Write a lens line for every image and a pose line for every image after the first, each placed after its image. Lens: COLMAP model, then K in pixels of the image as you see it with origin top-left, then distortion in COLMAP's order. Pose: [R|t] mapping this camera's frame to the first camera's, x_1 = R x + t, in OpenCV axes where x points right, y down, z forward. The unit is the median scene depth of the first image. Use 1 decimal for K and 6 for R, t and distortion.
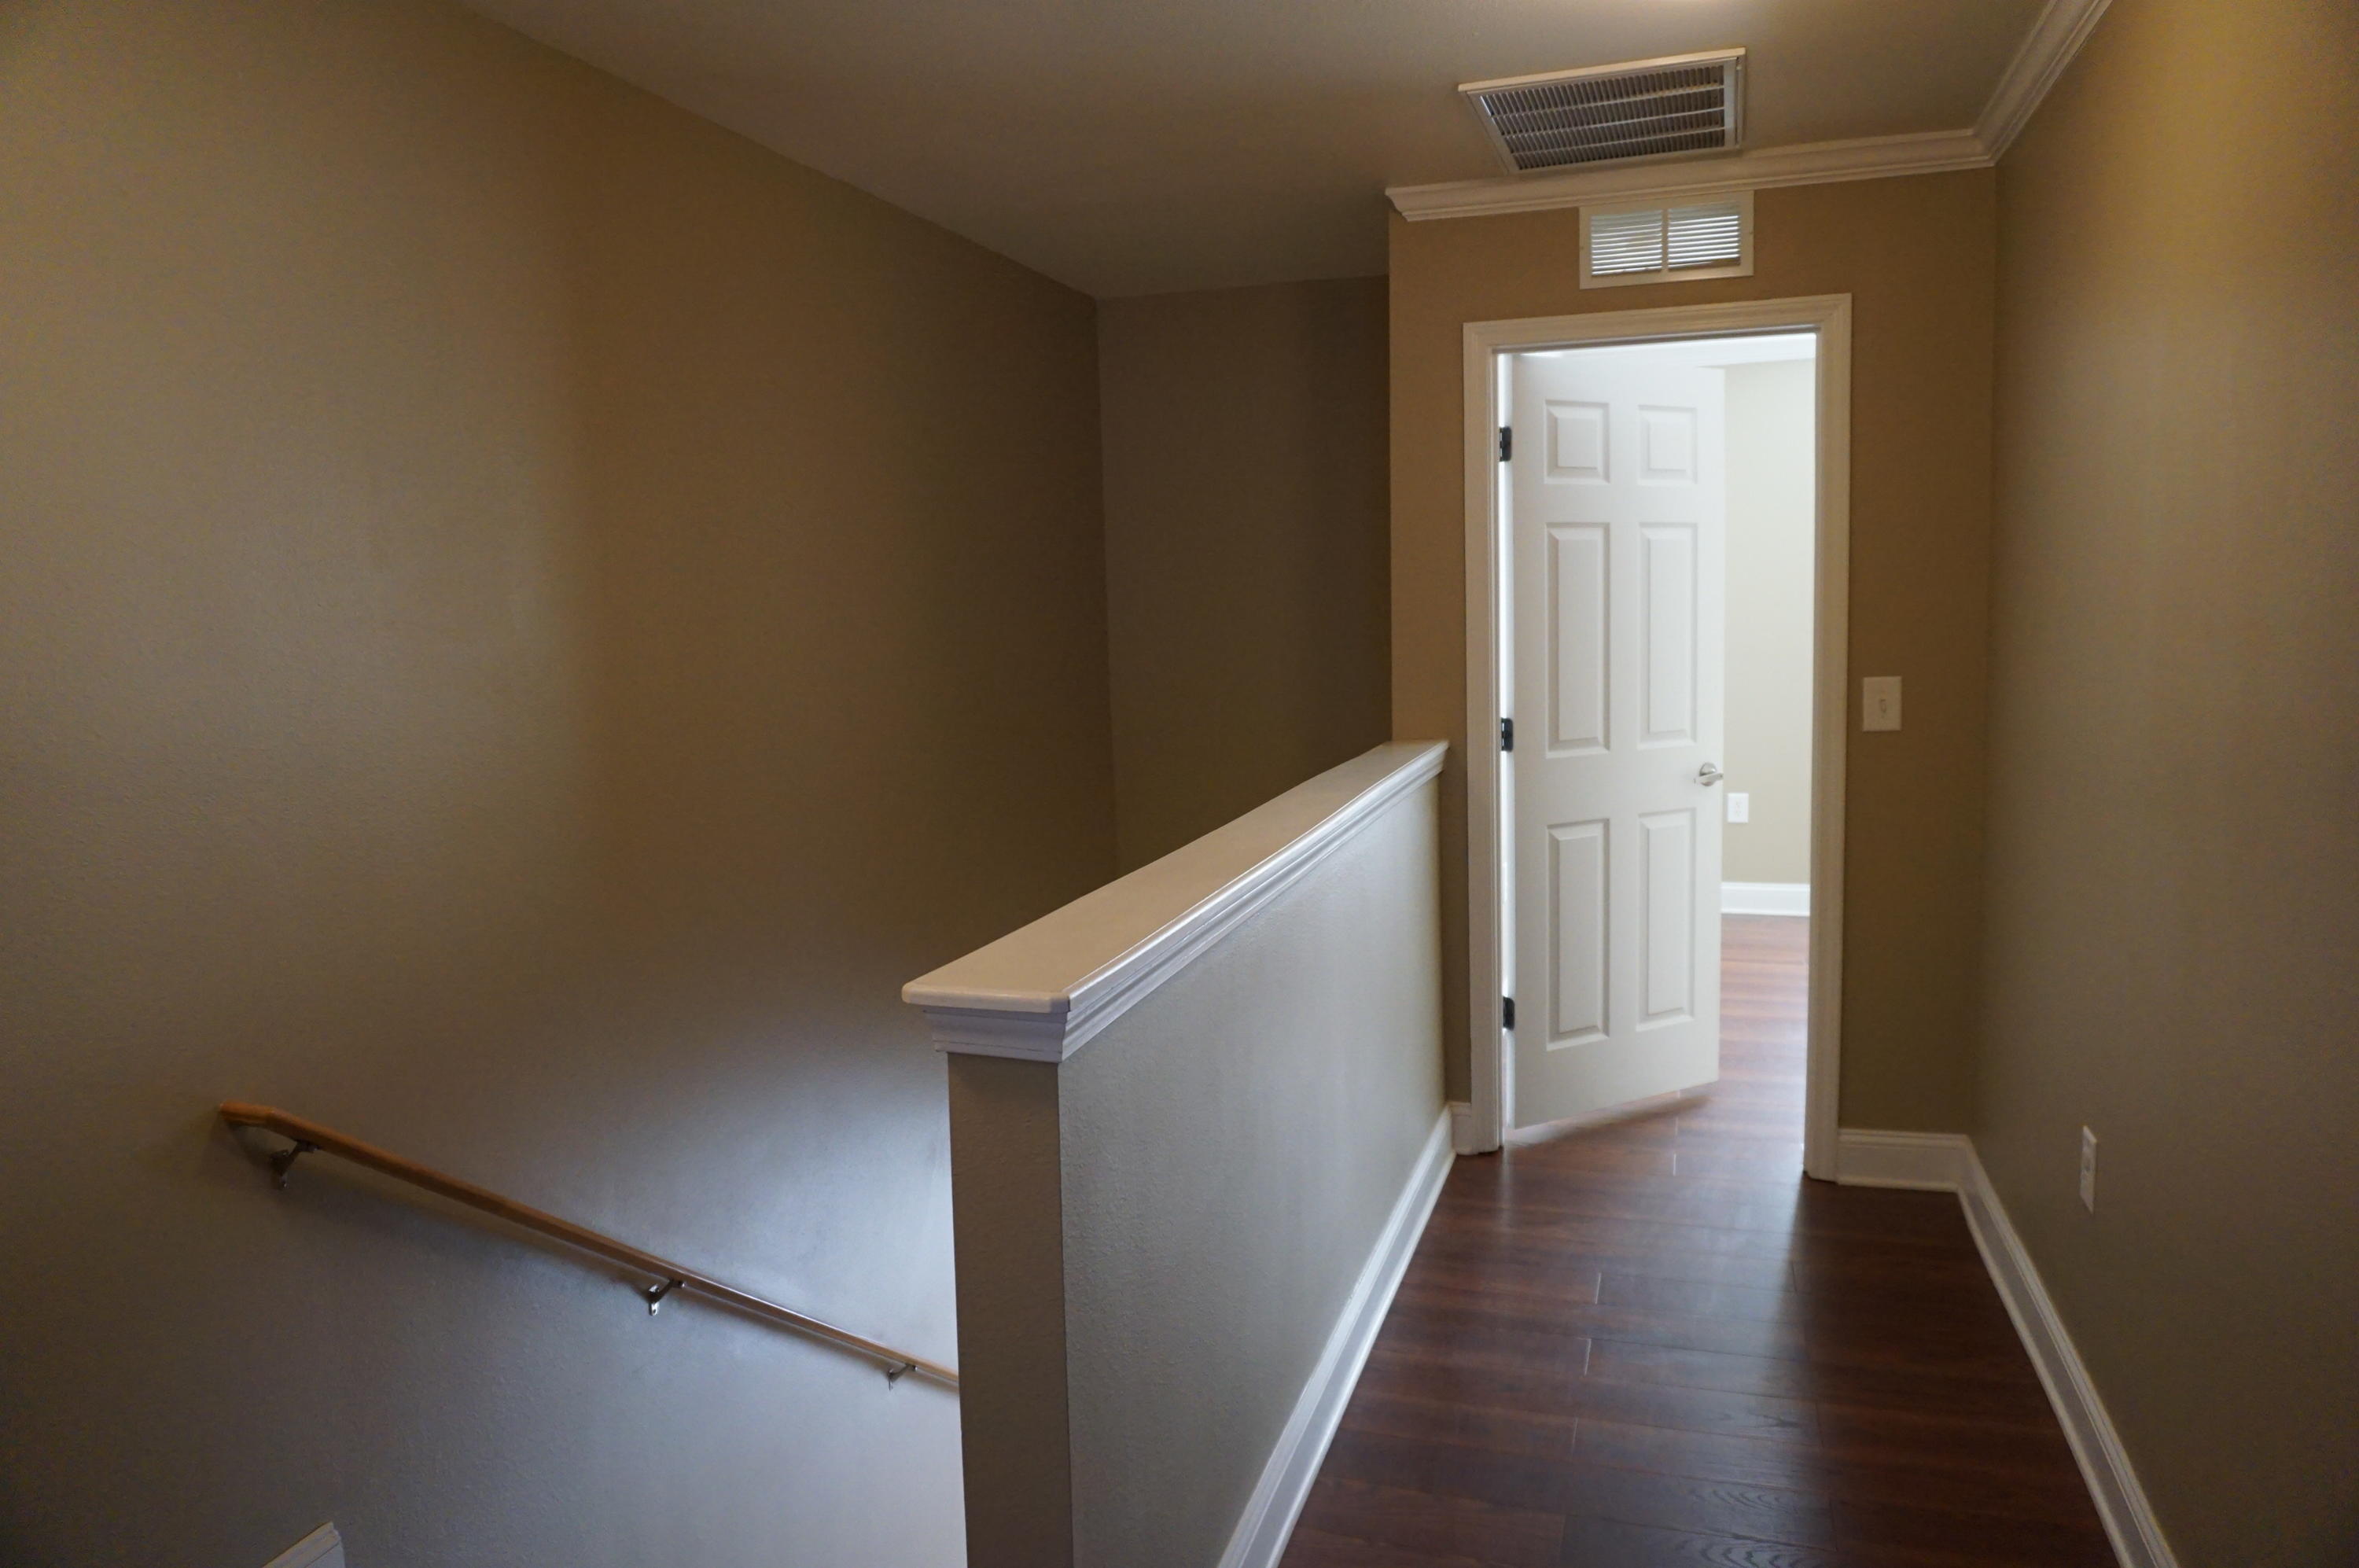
lens RADIAL K [[1594.4, 0, 1175.7], [0, 1594.4, 803.4], [0, 0, 1]] dist [-0.051972, 0.035096]
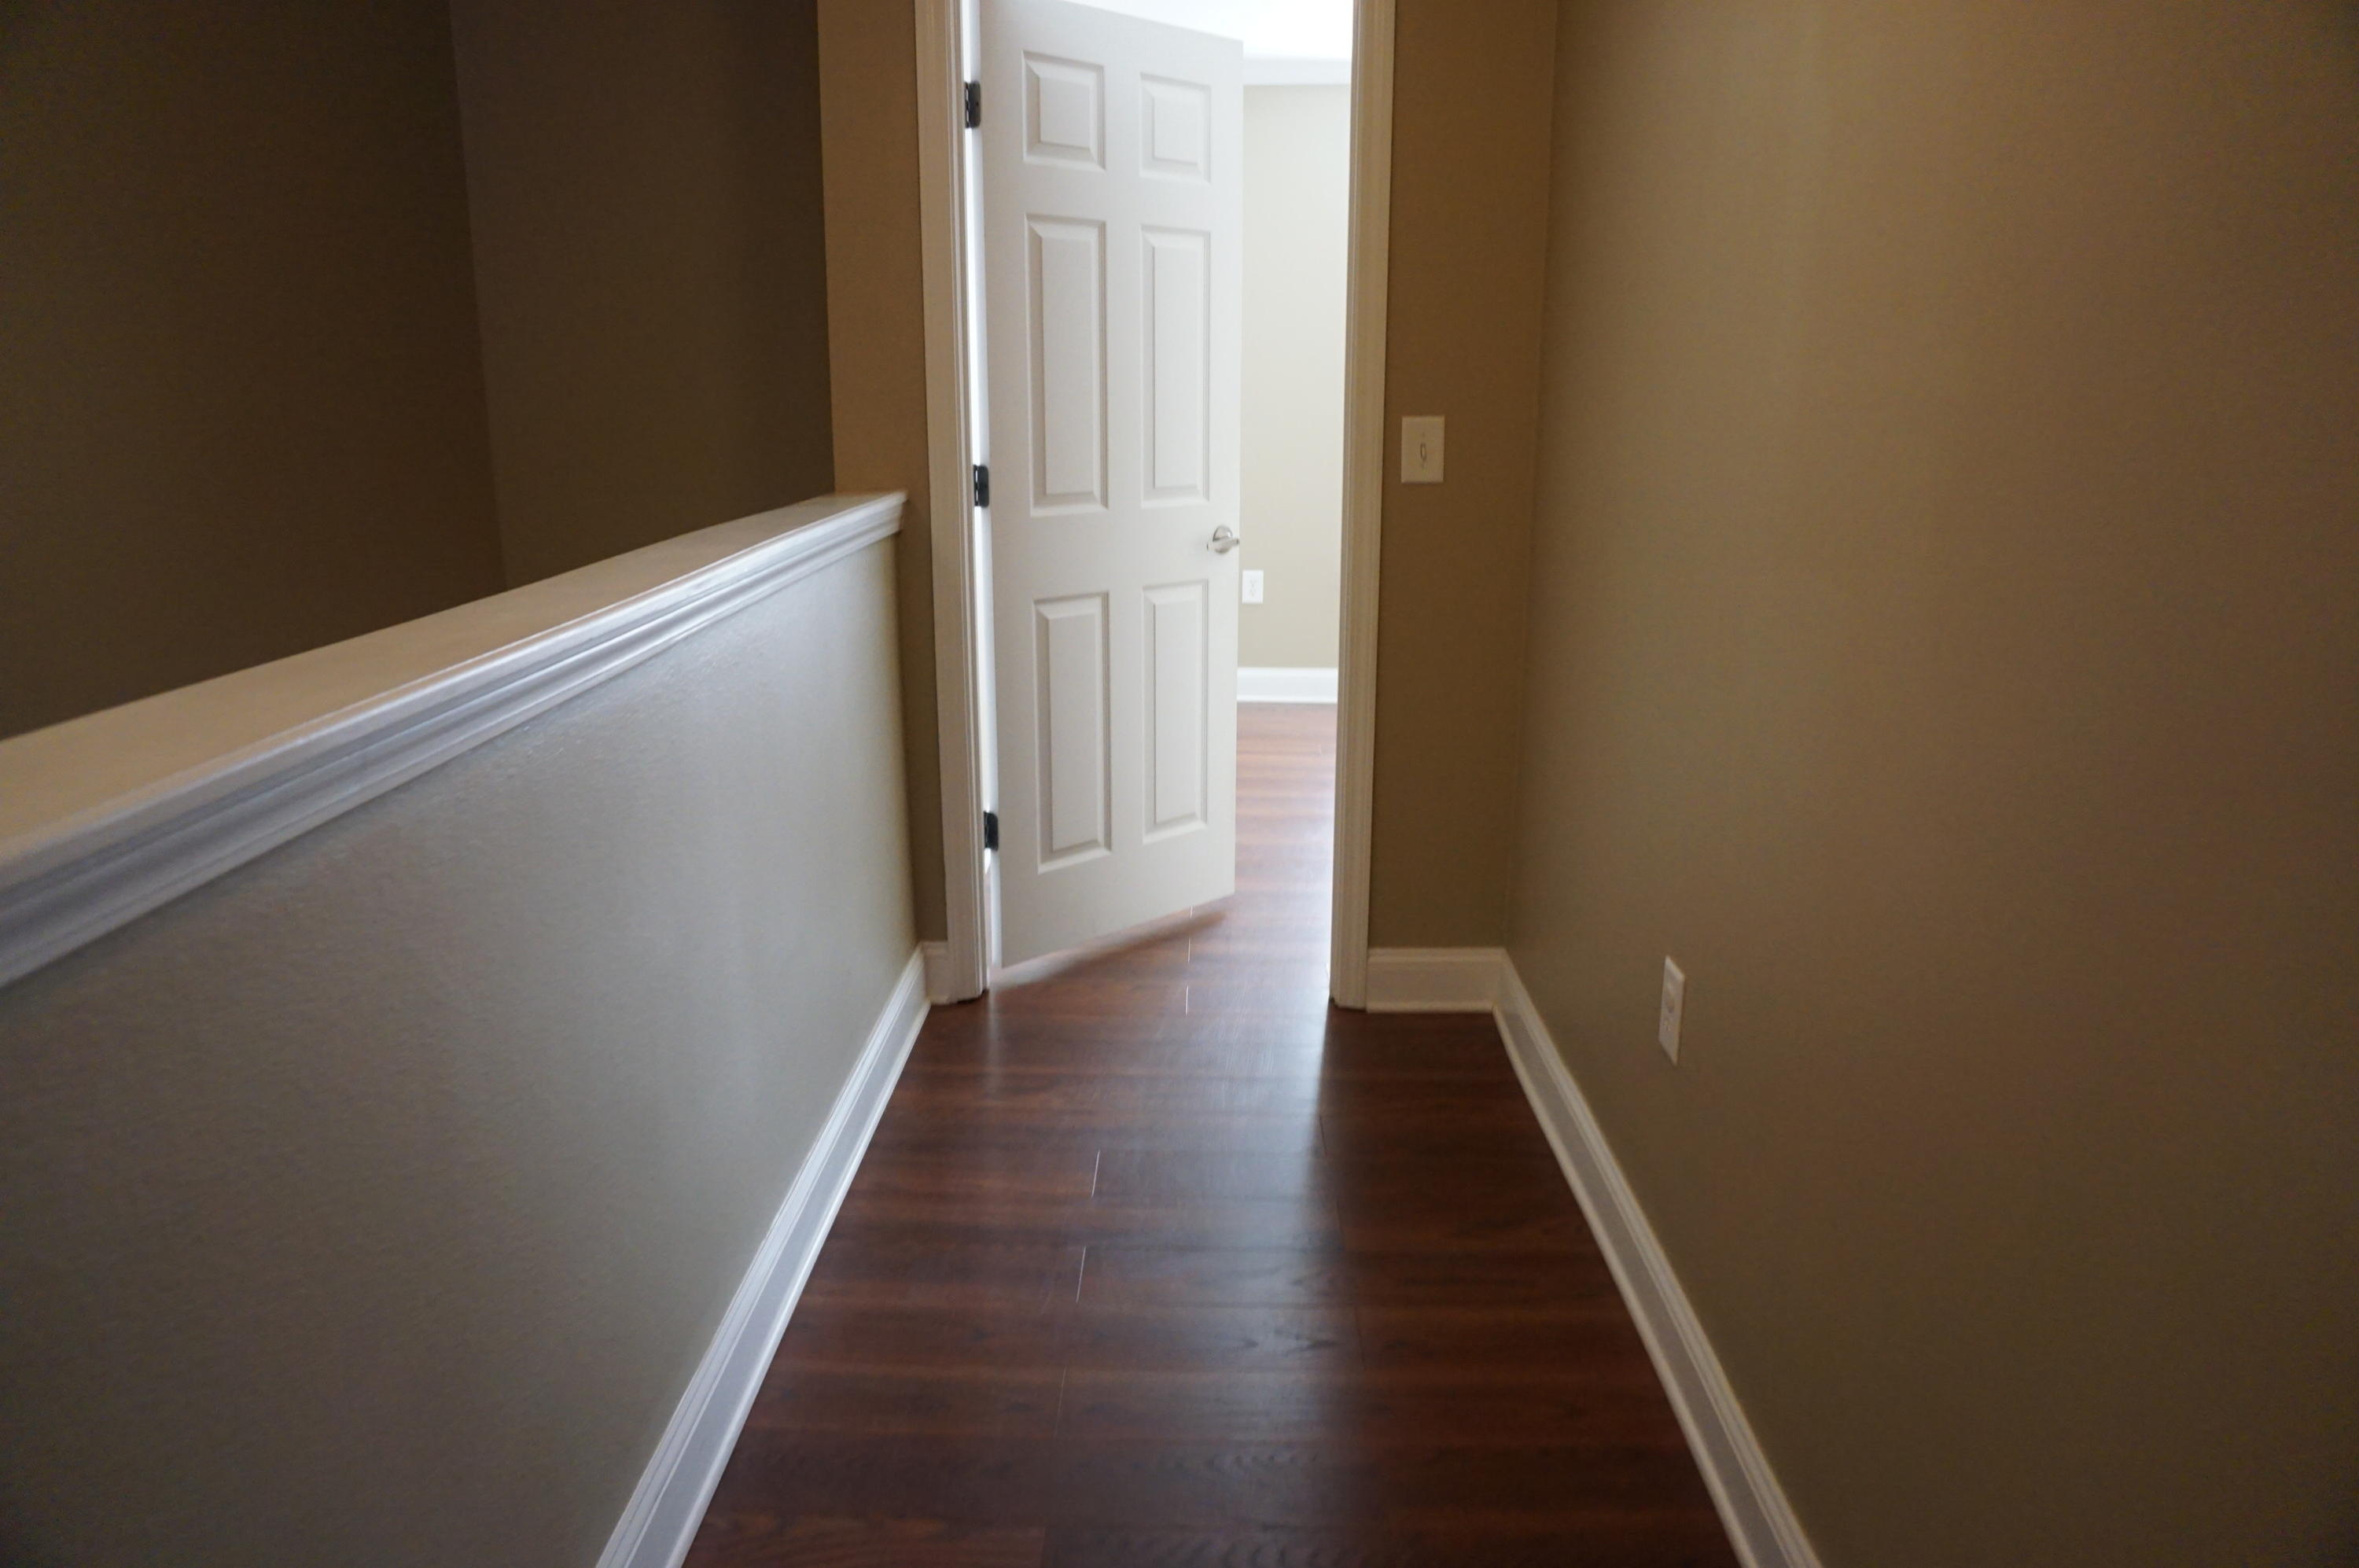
lens RADIAL K [[1594.4, 0, 1180.7], [0, 1594.4, 791.1], [0, 0, 1]] dist [-0.051972, 0.035096]
pose [[0.955613, -0.040273, 0.291860, 0.072192], [0.004253, 0.992396, 0.123013, 0.012171], [-0.294594, -0.116312, 0.948518, 0.219188]]
